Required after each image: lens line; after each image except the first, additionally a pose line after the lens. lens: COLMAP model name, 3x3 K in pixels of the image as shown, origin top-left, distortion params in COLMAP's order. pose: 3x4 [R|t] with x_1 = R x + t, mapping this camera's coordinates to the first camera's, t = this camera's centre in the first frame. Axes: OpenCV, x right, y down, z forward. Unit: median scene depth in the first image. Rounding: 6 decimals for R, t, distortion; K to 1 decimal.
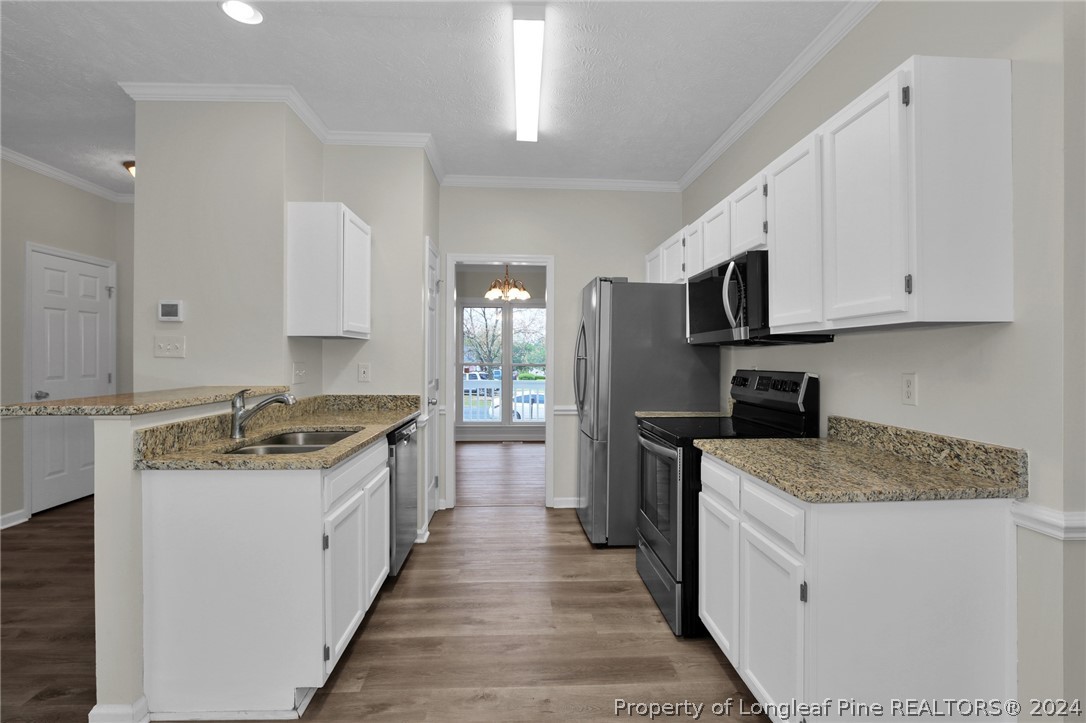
lens RADIAL K [[507.5, 0, 547.1], [0, 507.5, 357.0], [0, 0, 1]] dist [-0.038322, 0.009151]
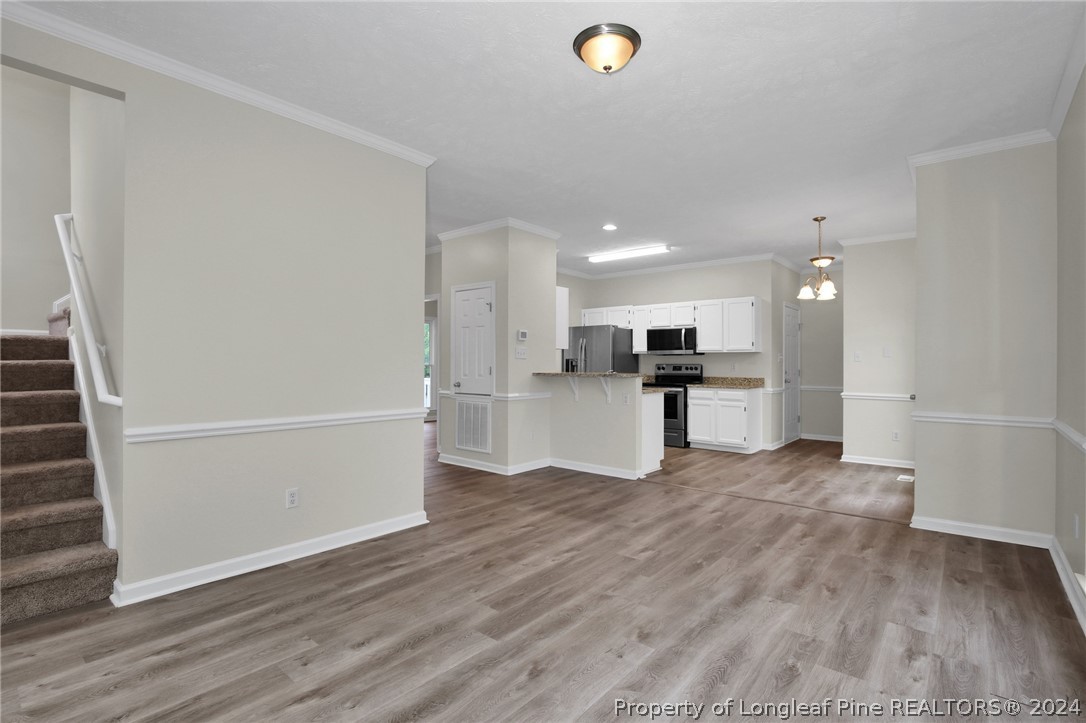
lens RADIAL K [[512.4, 0, 541.4], [0, 512.4, 355.7], [0, 0, 1]] dist [-0.024631, 0.000805]
pose [[0.690975, 0.009852, 0.722812, -2.834300], [-0.001961, 0.999929, -0.011755, 0.018839], [-0.722876, 0.006705, 0.690945, -0.618246]]
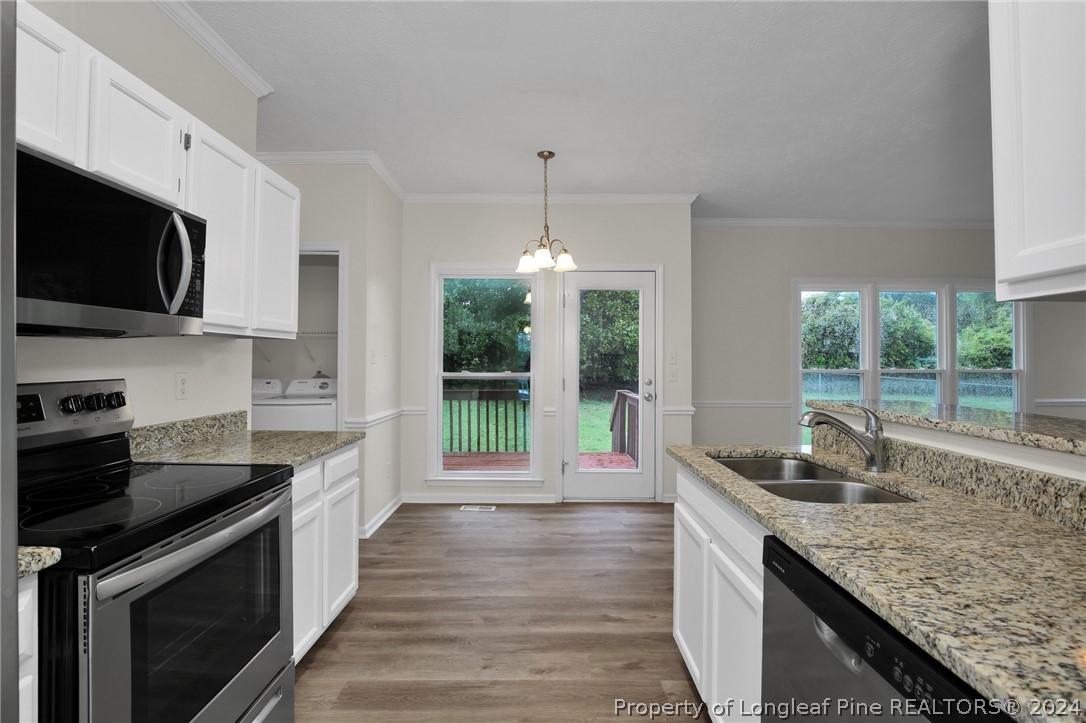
lens RADIAL K [[513.9, 0, 547.3], [0, 513.9, 364.1], [0, 0, 1]] dist [-0.028218, 0.000708]
pose [[-0.998656, -0.006337, 0.051445, -0.168226], [-0.006085, 0.999969, 0.005049, 0.000815], [-0.051476, 0.004729, -0.998663, 1.836543]]
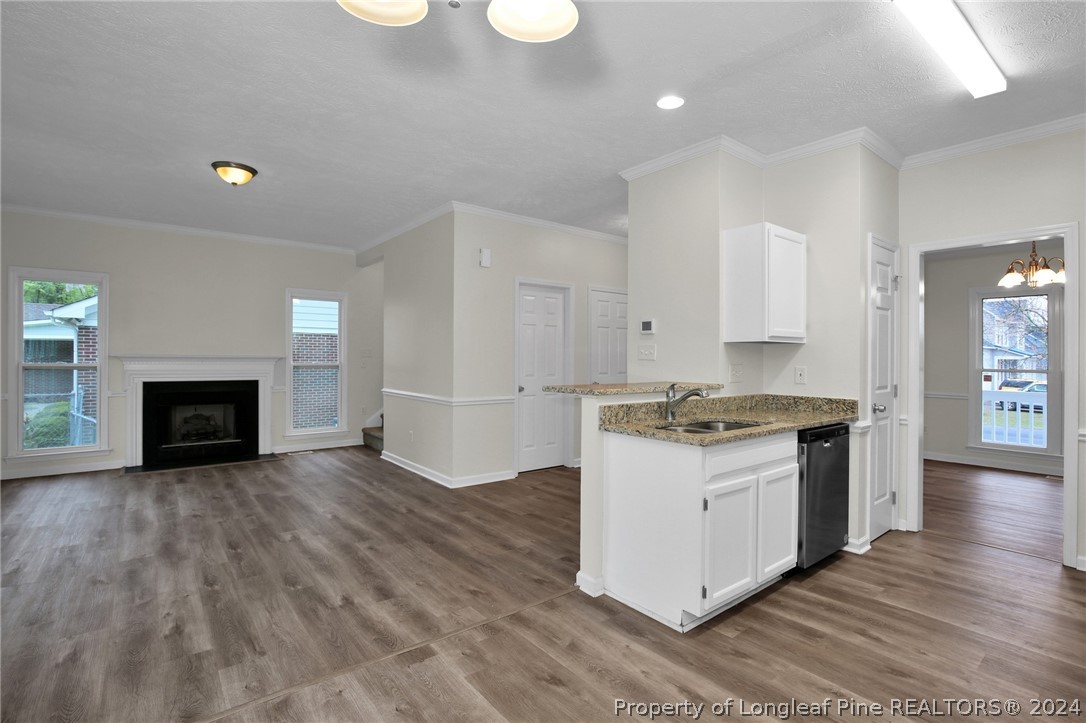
lens RADIAL K [[507.5, 0, 547.1], [0, 507.5, 357.0], [0, 0, 1]] dist [-0.038322, 0.009151]
pose [[0.580882, -0.002552, -0.813983, 0.307471], [-0.003761, 0.999976, -0.005820, 0.002539], [0.813979, 0.006442, 0.580859, -0.061130]]
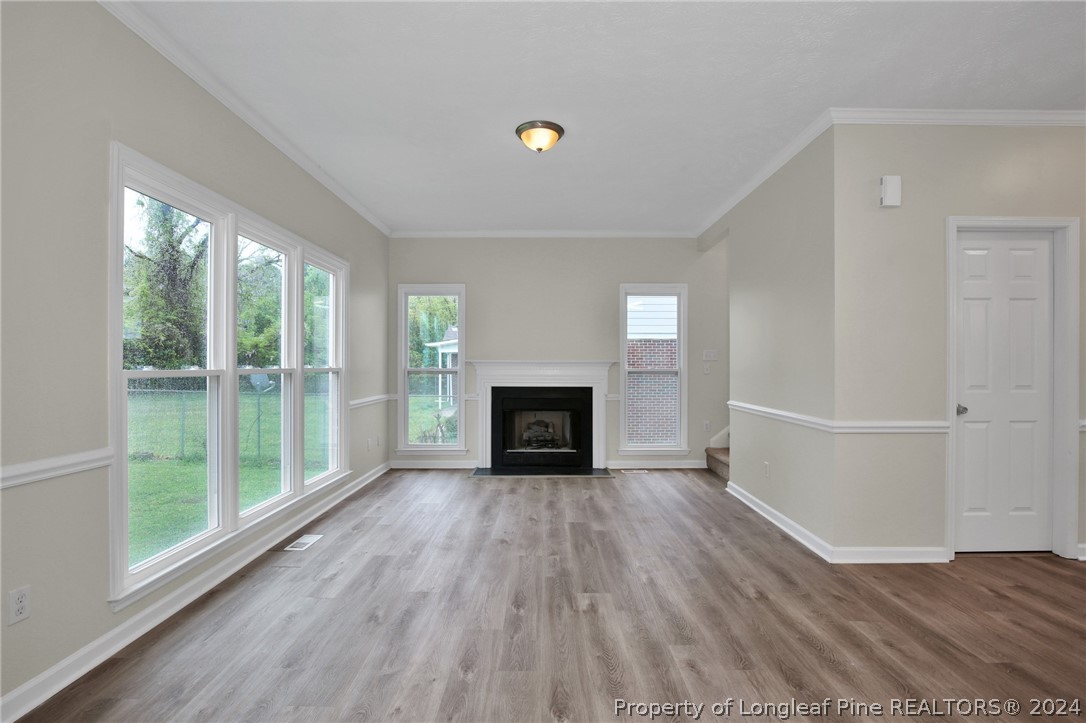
lens RADIAL K [[513.9, 0, 547.3], [0, 513.9, 364.1], [0, 0, 1]] dist [-0.028218, 0.000708]
pose [[-0.054778, -0.008089, -0.998466, -0.301764], [-0.002542, 0.999965, -0.007961, 0.027030], [0.998495, 0.002102, -0.054797, 0.182476]]
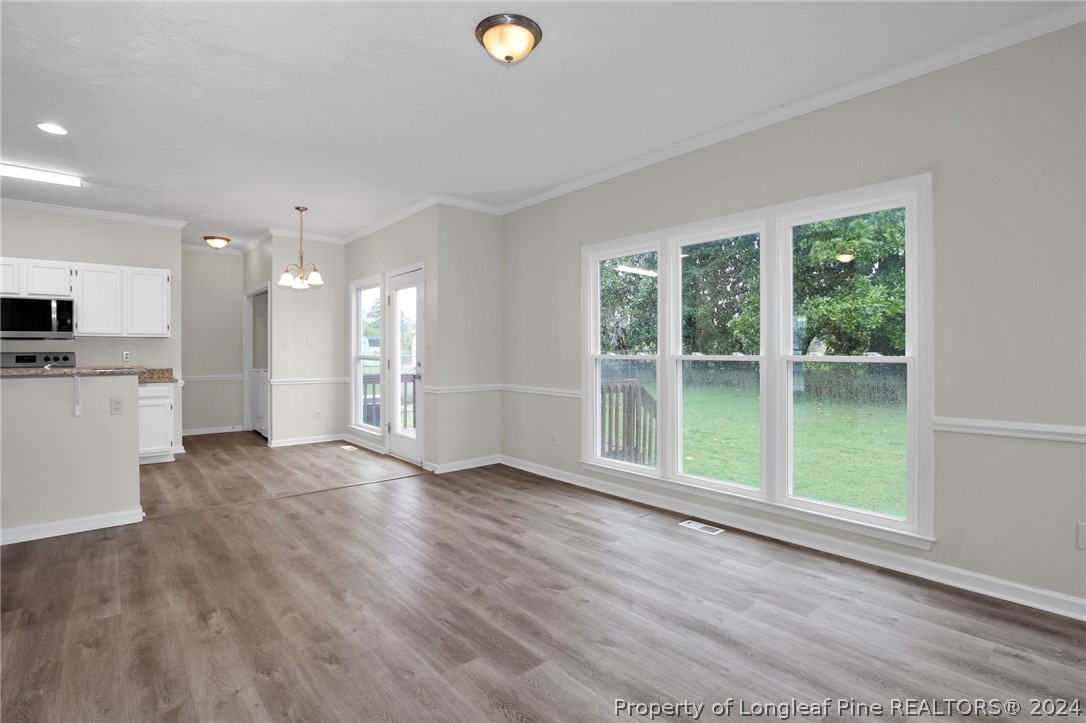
lens RADIAL K [[522.3, 0, 542.2], [0, 522.3, 355.5], [0, 0, 1]] dist [-0.025102, 0.000251]
pose [[-0.599095, -0.009288, 0.800624, -2.891436], [-0.001618, 0.999945, 0.010390, 0.017618], [-0.800676, 0.004929, -0.599077, 0.720073]]
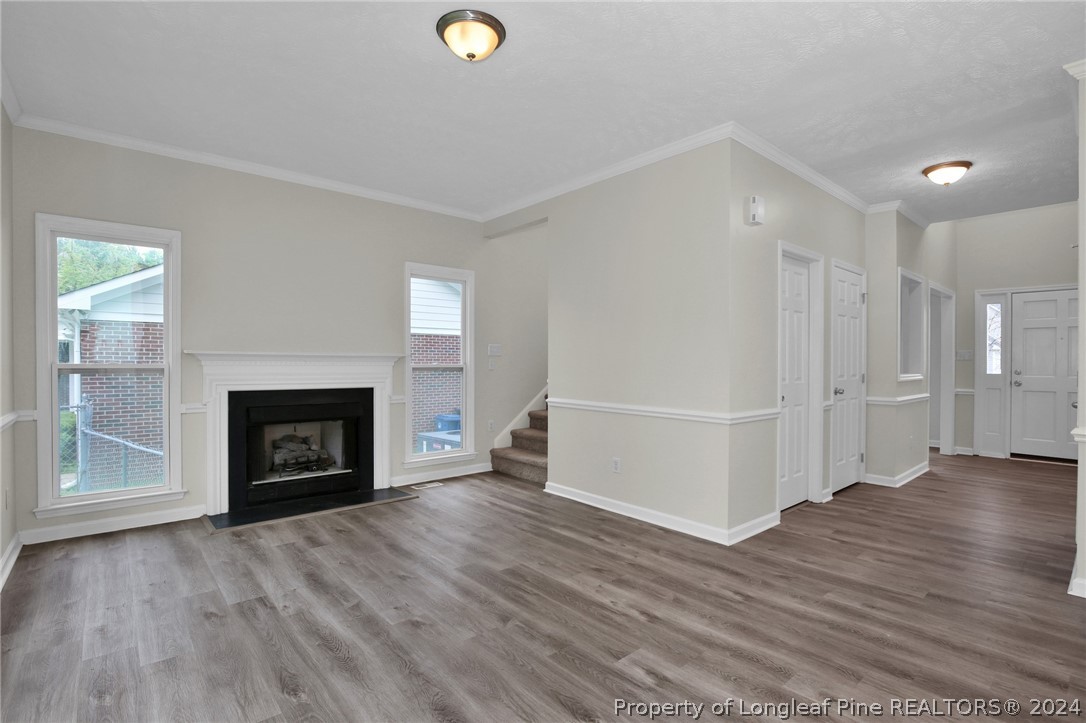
lens RADIAL K [[513.9, 0, 547.3], [0, 513.9, 364.1], [0, 0, 1]] dist [-0.028218, 0.000708]
pose [[0.612508, 0.000932, -0.790464, -0.903198], [-0.002670, 0.999996, -0.000890, 0.027725], [0.790460, 0.002656, 0.612508, -0.491443]]
